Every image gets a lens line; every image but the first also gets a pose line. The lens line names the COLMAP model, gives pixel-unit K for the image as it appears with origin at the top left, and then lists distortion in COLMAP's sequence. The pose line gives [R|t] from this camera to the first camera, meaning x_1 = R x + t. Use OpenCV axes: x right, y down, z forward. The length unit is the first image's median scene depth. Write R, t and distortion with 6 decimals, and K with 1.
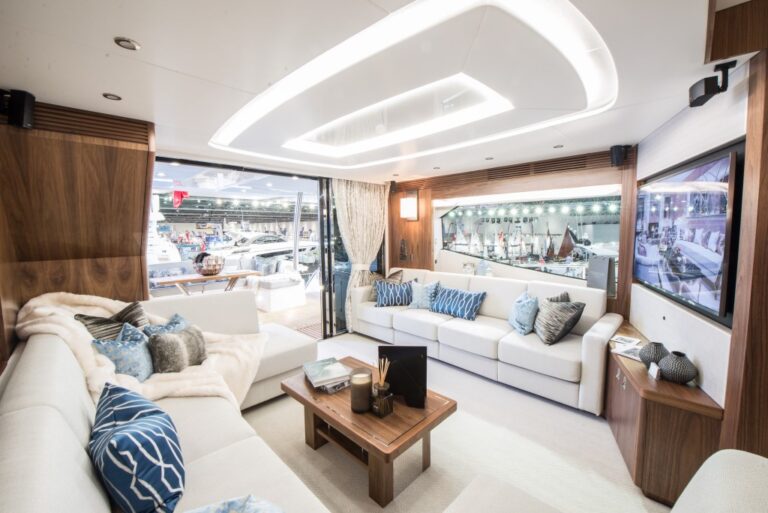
lens RADIAL K [[322.8, 0, 384.0], [0, 322.8, 256.5], [0, 0, 1]] dist [-0.031097, 0.000127]
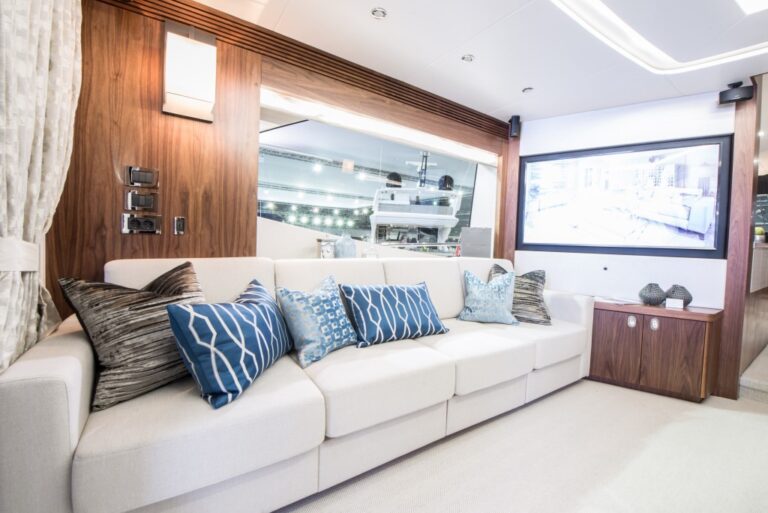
lens RADIAL K [[322.8, 0, 384.0], [0, 322.8, 256.5], [0, 0, 1]] dist [-0.031097, 0.000127]
pose [[0.186456, -0.024178, 0.982166, -0.319580], [0.043915, 0.998903, 0.016253, 0.057980], [-0.981481, 0.040102, 0.187313, 1.102049]]
